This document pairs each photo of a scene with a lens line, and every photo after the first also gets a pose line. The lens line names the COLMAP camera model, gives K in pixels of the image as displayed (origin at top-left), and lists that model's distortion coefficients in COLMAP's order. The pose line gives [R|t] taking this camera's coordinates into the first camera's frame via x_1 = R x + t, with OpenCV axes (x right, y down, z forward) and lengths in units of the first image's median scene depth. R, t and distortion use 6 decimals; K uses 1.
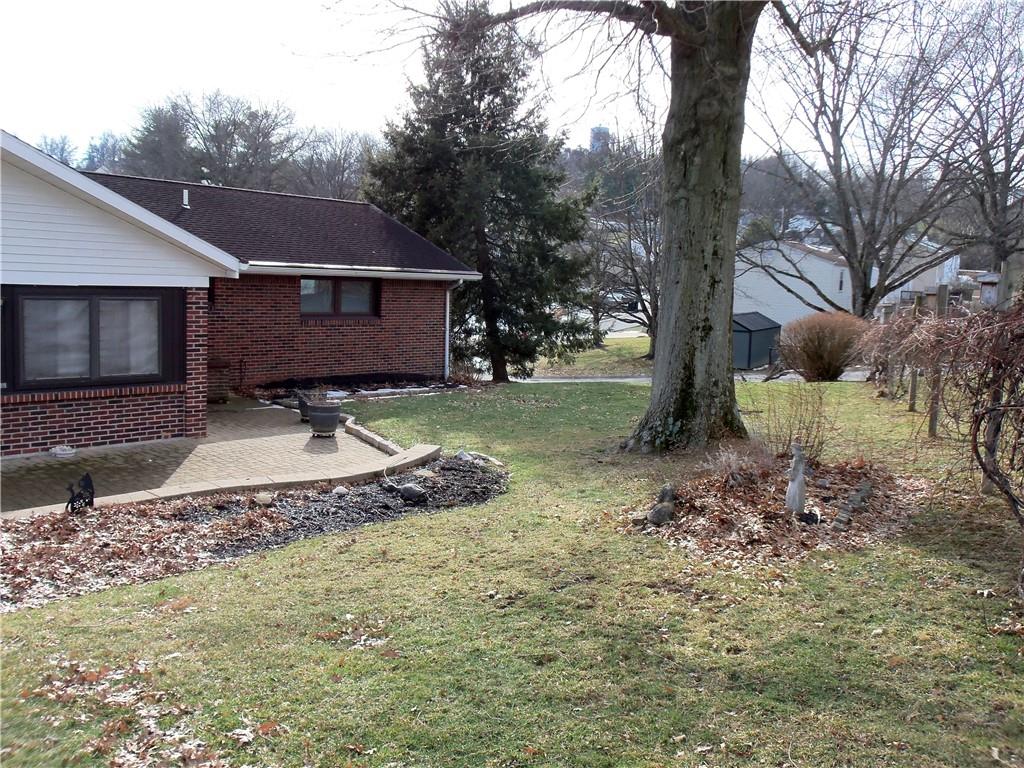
lens RADIAL K [[862.4, 0, 514.5], [0, 862.4, 381.8], [0, 0, 1]] dist [-0.027848, 0.022771]
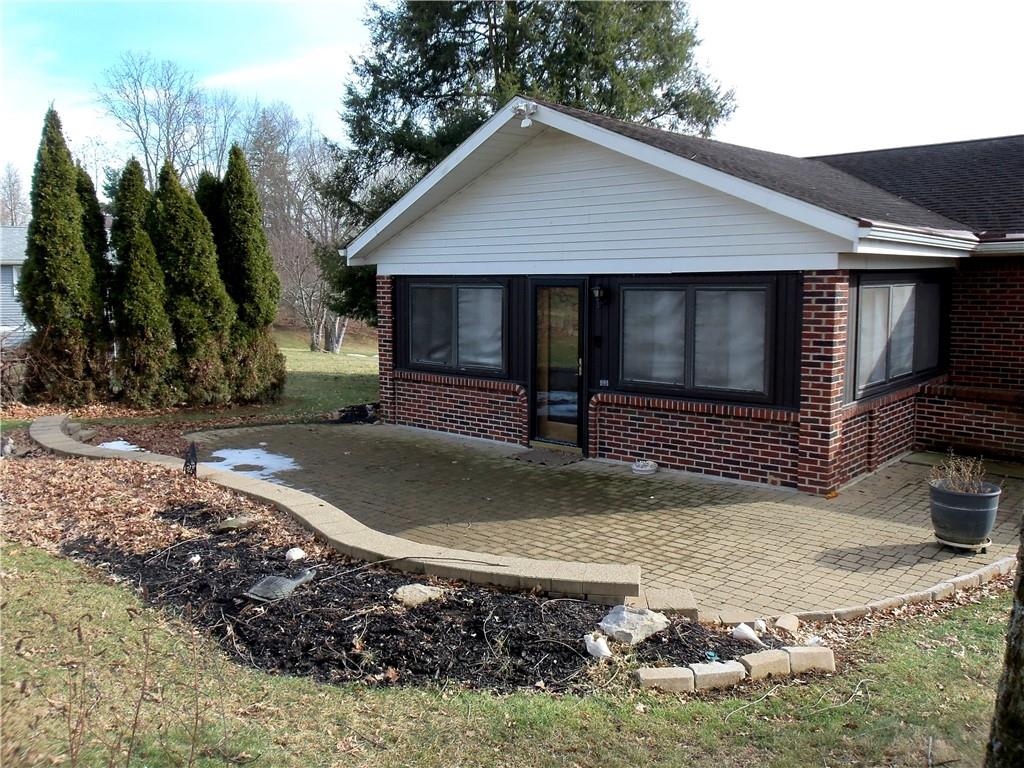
lens RADIAL K [[862.4, 0, 512.4], [0, 862.4, 386.8], [0, 0, 1]] dist [-0.027848, 0.022771]
pose [[0.036067, 0.078851, -0.996234, 0.296946], [-0.111749, 0.990948, 0.074387, -0.044258], [0.993082, 0.108645, 0.044552, 0.758081]]
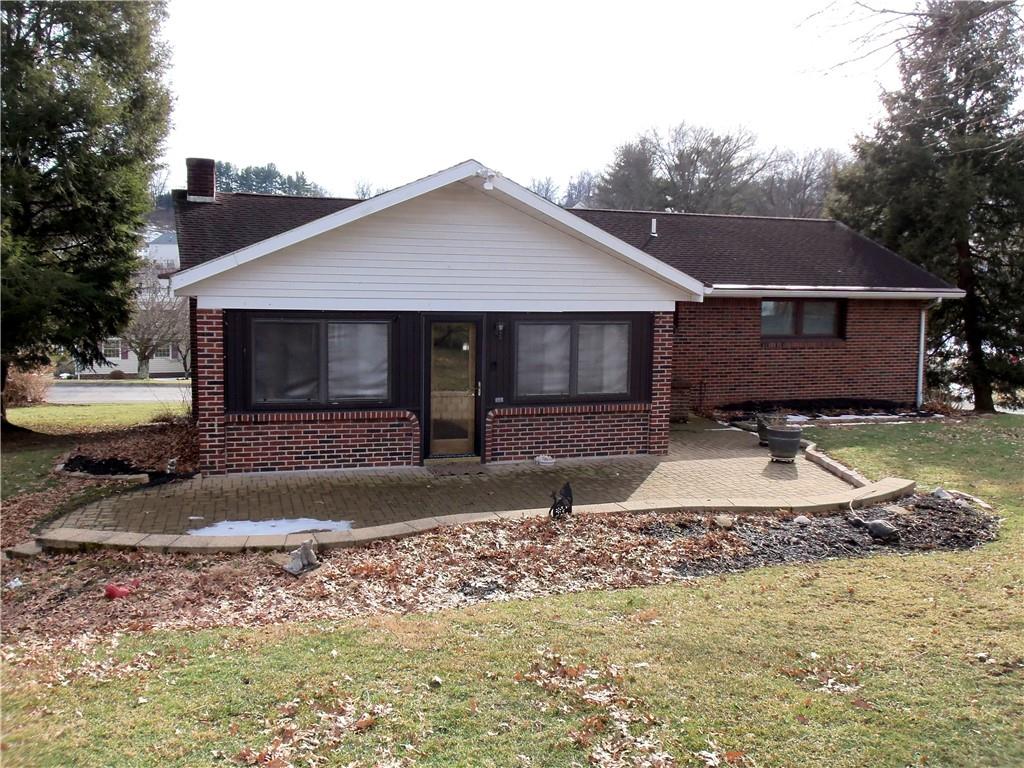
lens RADIAL K [[862.4, 0, 515.4], [0, 862.4, 379.1], [0, 0, 1]] dist [-0.027848, 0.022771]
pose [[0.874033, 0.021578, -0.485388, -0.017011], [-0.034029, 0.999279, -0.016854, -0.003875], [0.484674, 0.031248, 0.874136, -0.002260]]
